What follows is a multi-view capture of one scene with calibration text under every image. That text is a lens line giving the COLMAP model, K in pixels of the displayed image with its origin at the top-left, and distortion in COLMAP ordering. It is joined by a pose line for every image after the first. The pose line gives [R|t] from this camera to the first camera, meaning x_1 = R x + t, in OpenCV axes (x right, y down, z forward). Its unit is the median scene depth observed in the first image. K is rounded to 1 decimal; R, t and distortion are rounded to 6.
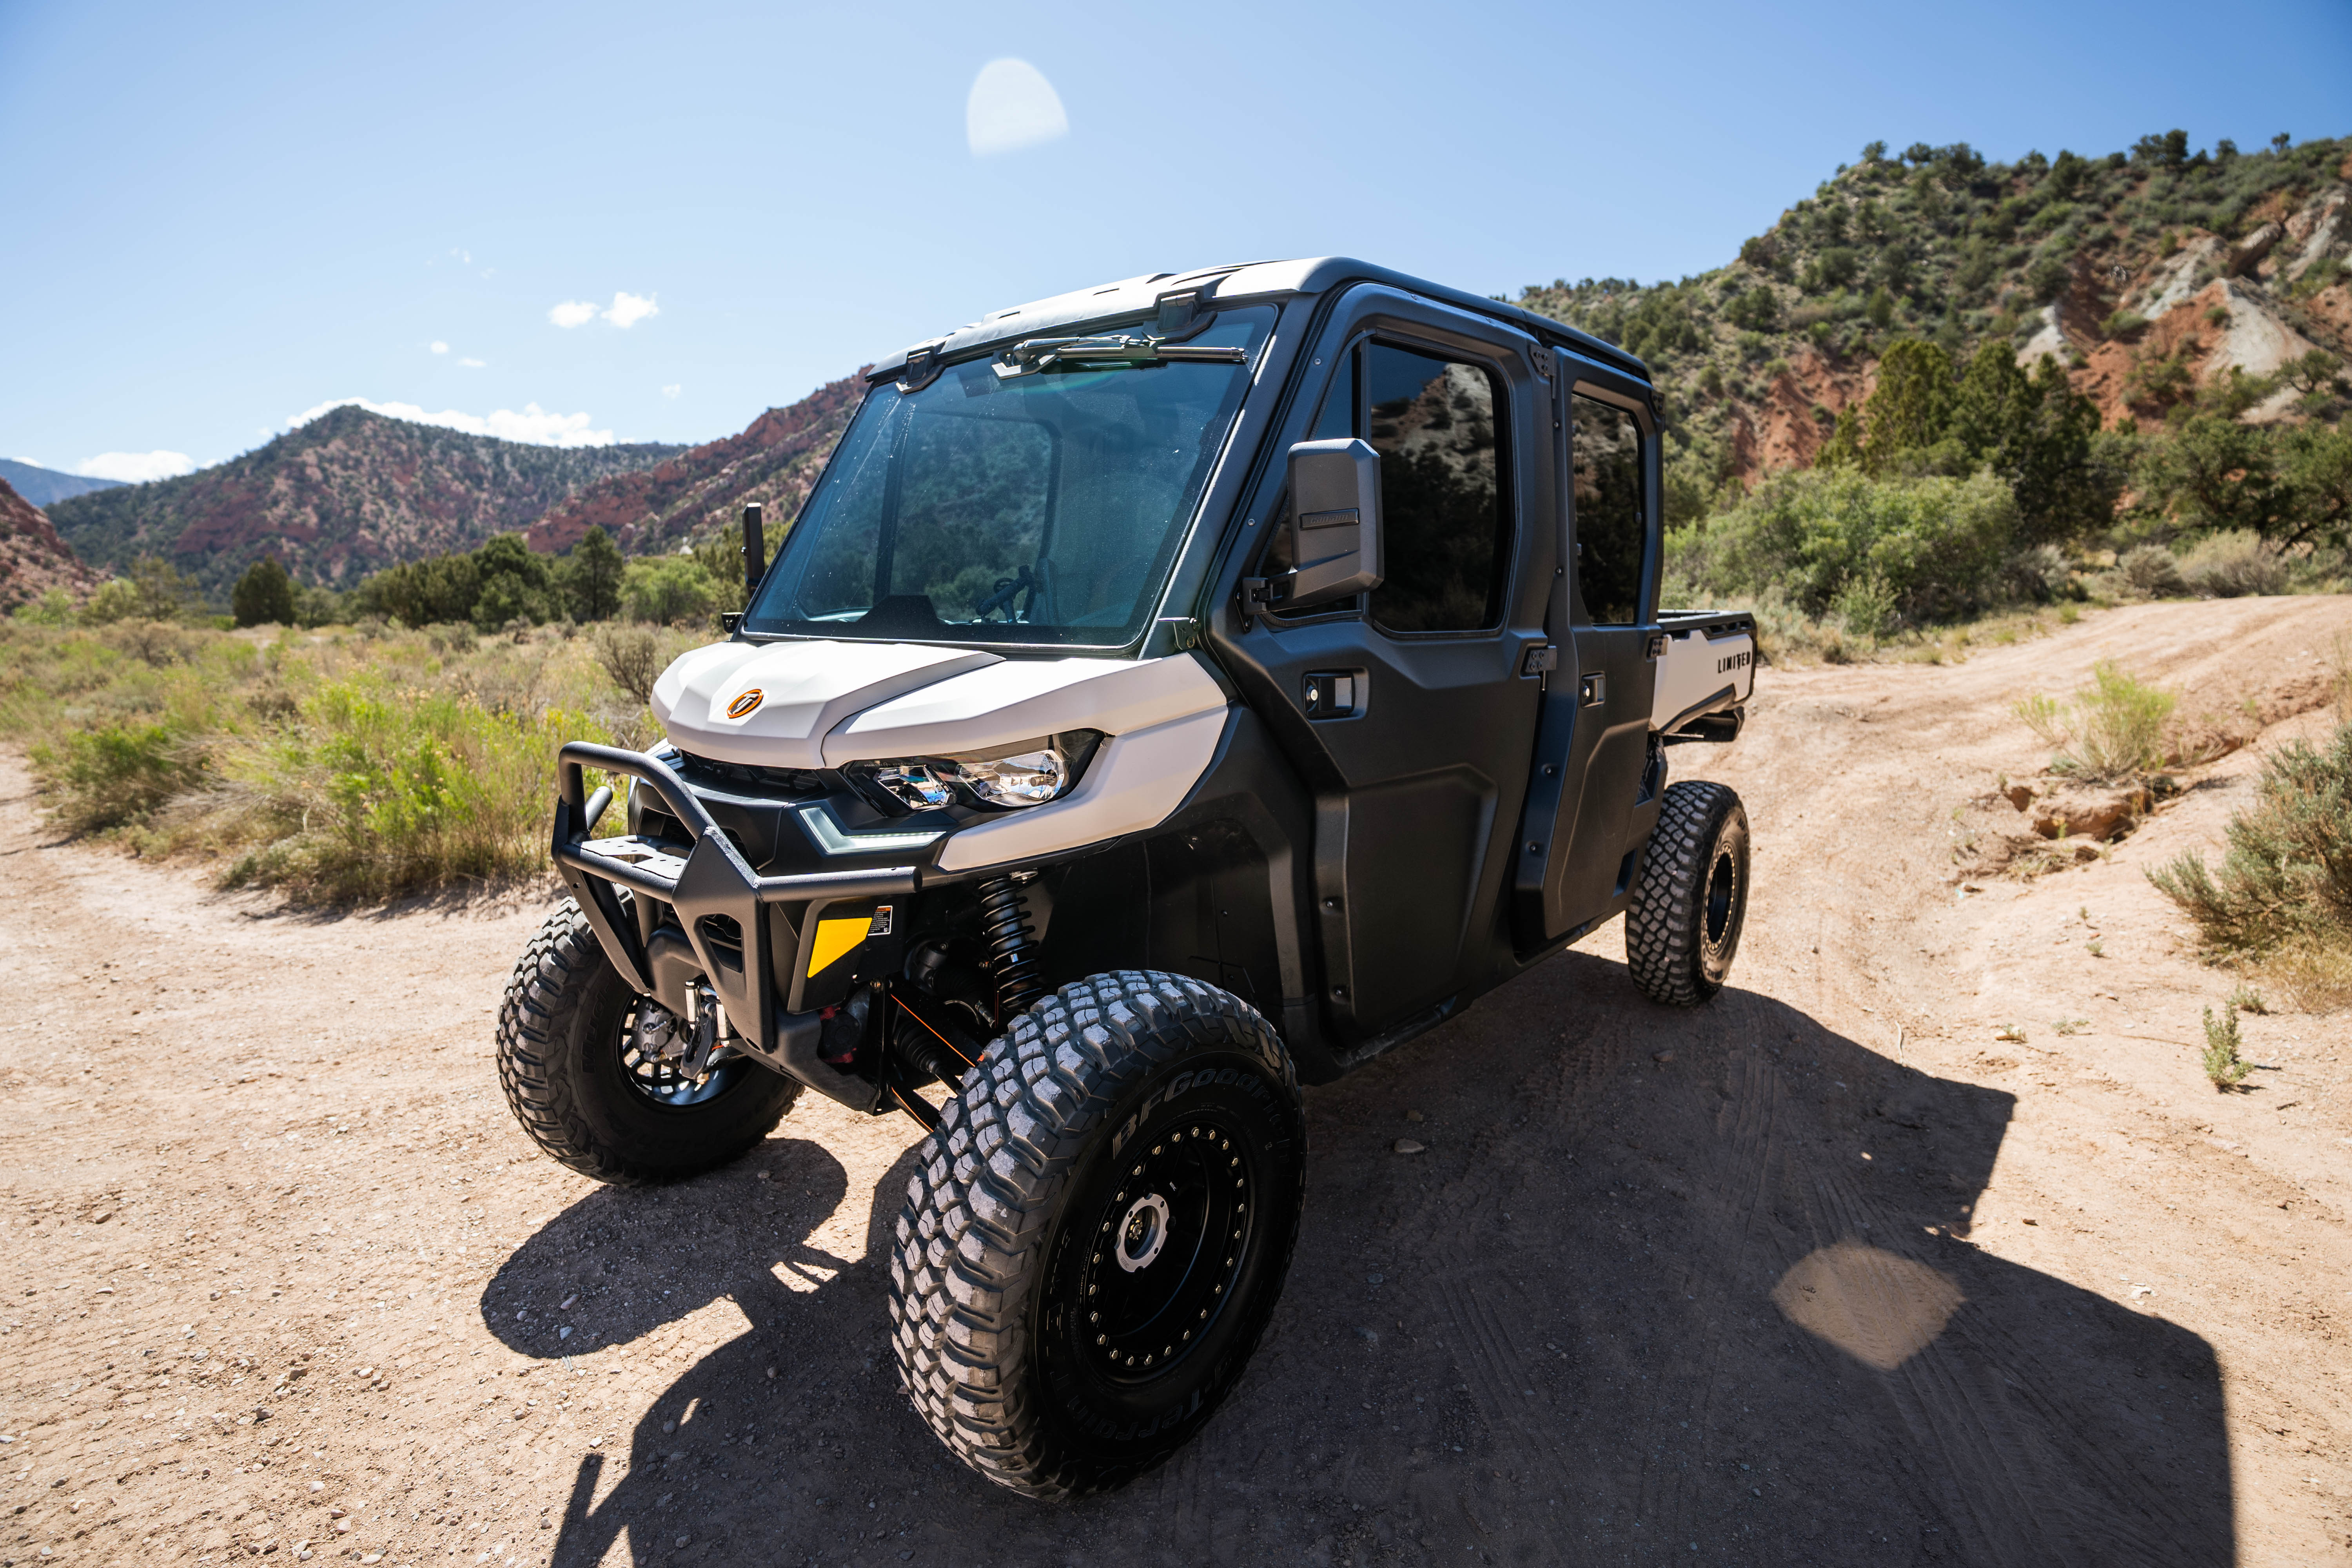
lens RADIAL K [[1162.5, 0, 1174.8], [0, 1162.5, 790.4], [0, 0, 1]] dist [-0.065087, 0.031090]
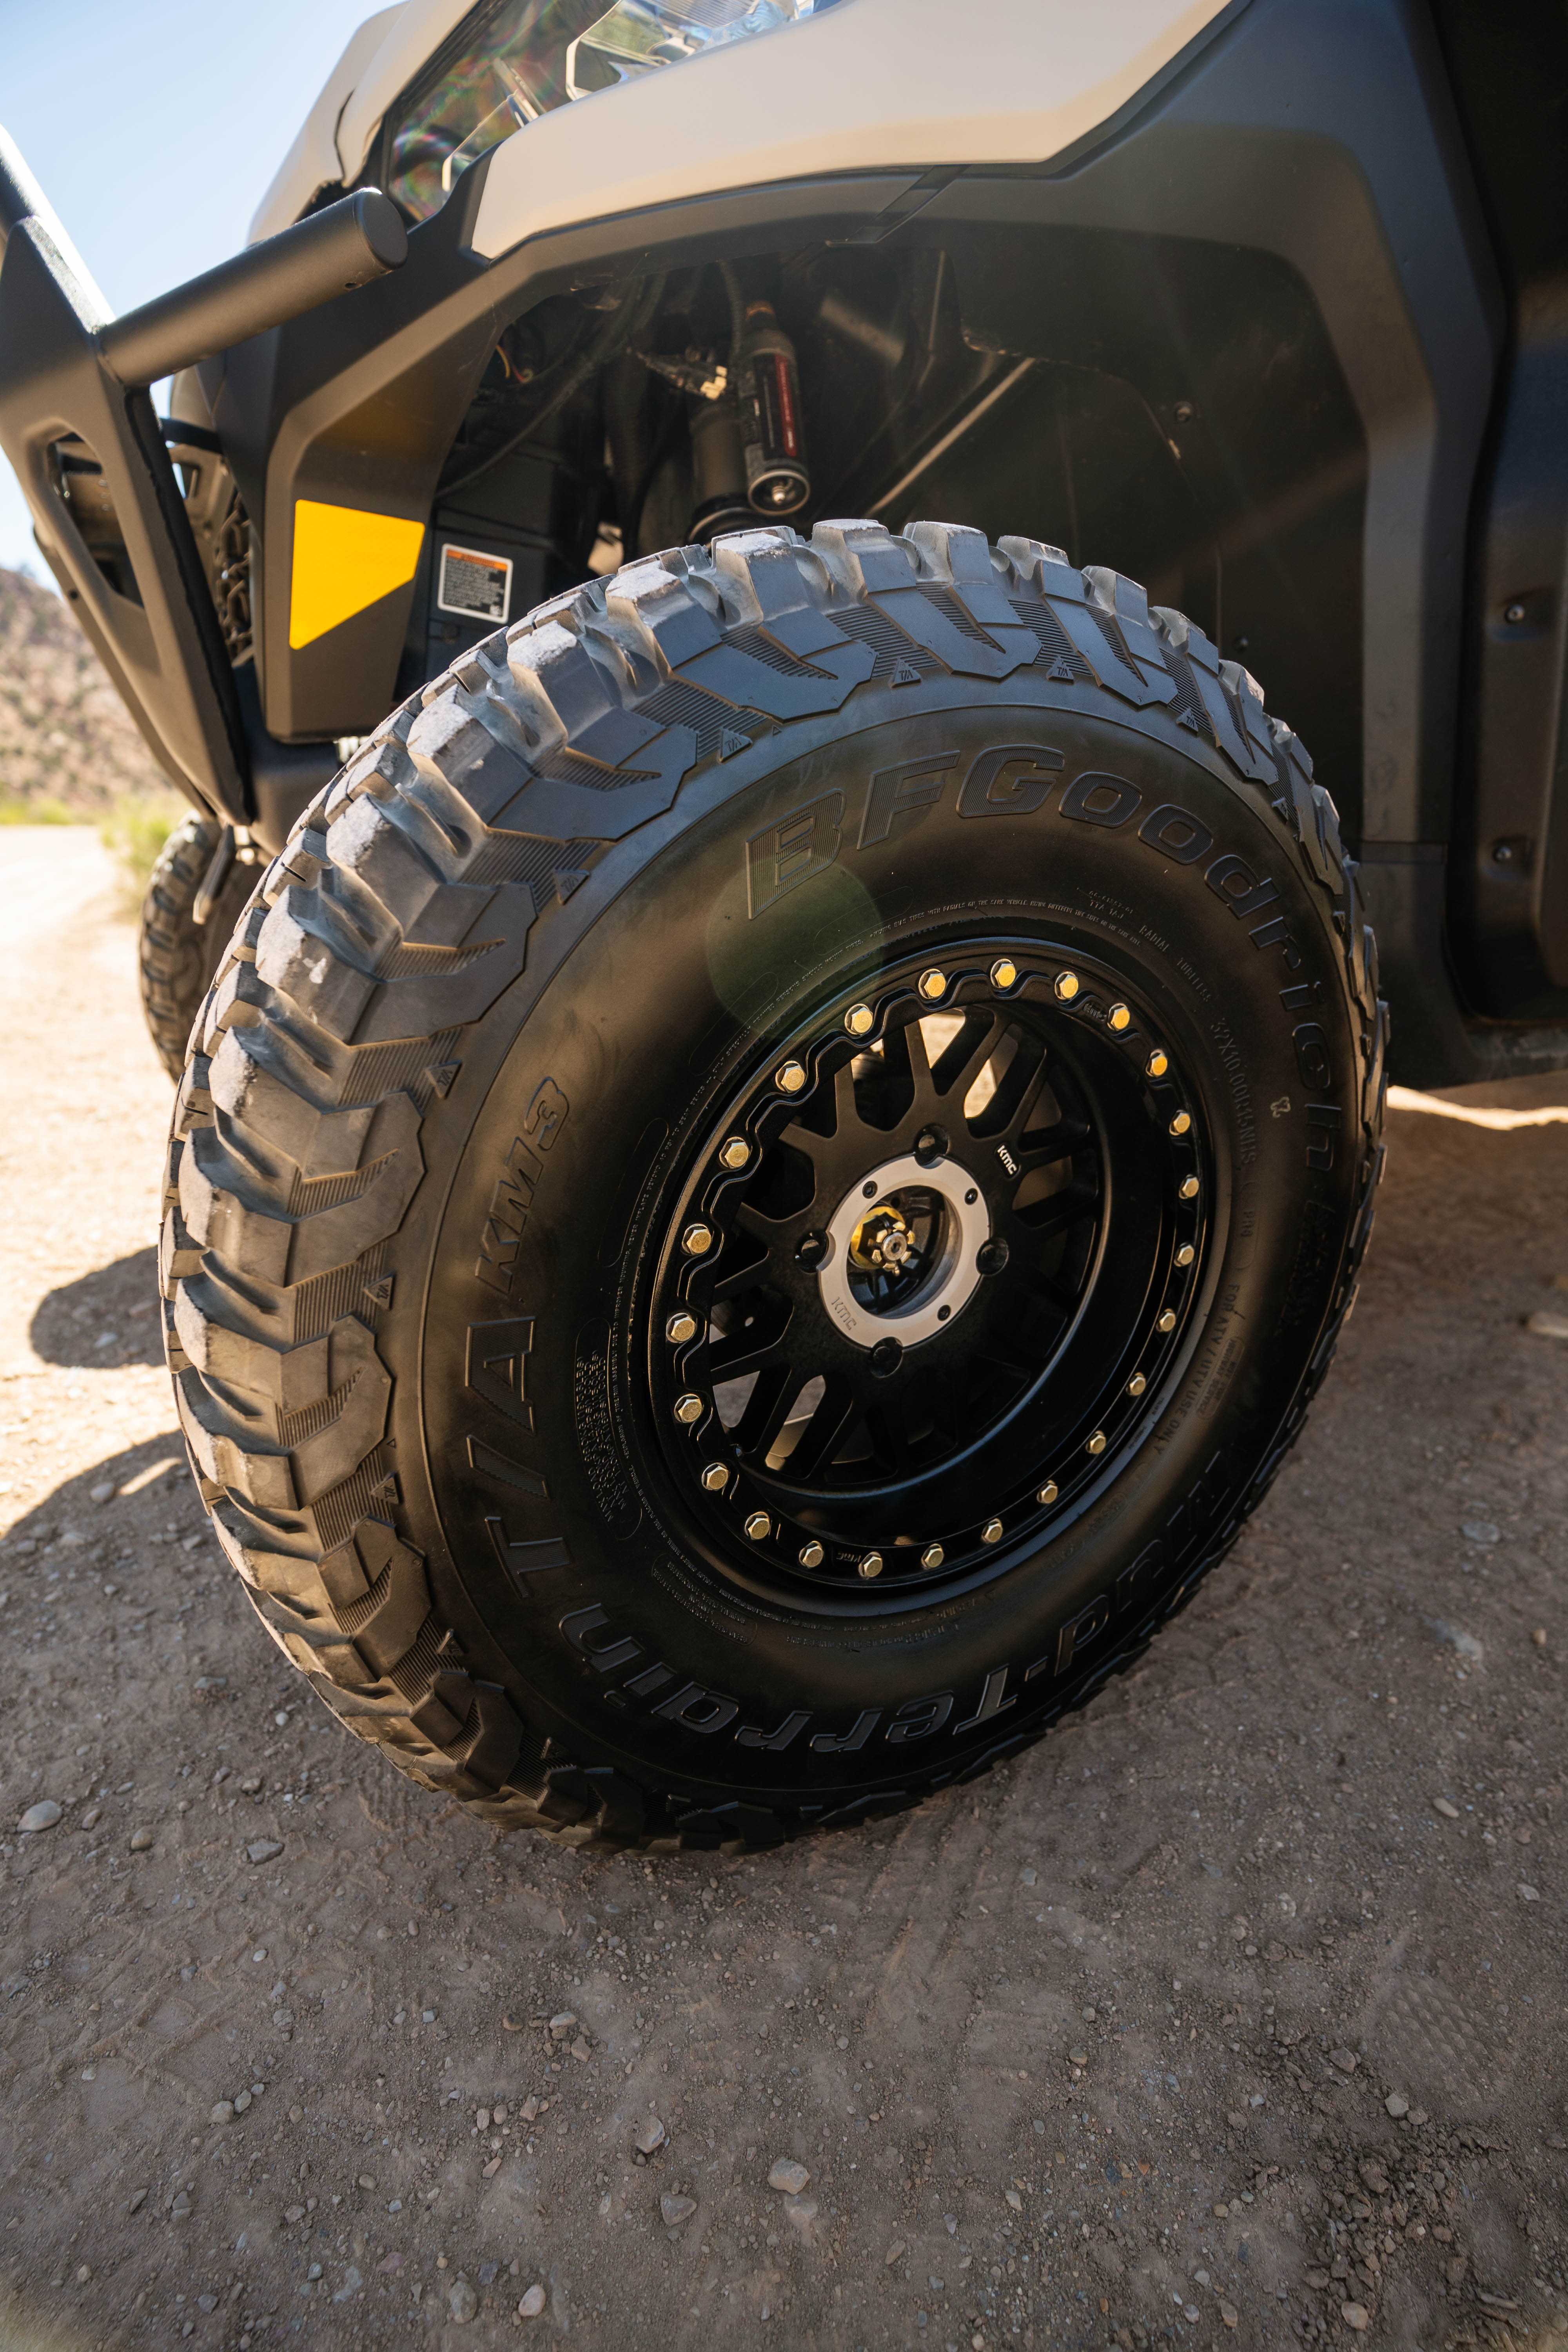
lens RADIAL K [[1198.3, 0, 787.9], [0, 1198.3, 1176.5], [0, 0, 1]] dist [-0.078467, 0.046363]
pose [[0.934888, 0.124531, -0.332379, 0.065279], [-0.076964, 0.985276, 0.152669, 0.300896], [0.346497, -0.117147, 0.930707, 0.617298]]
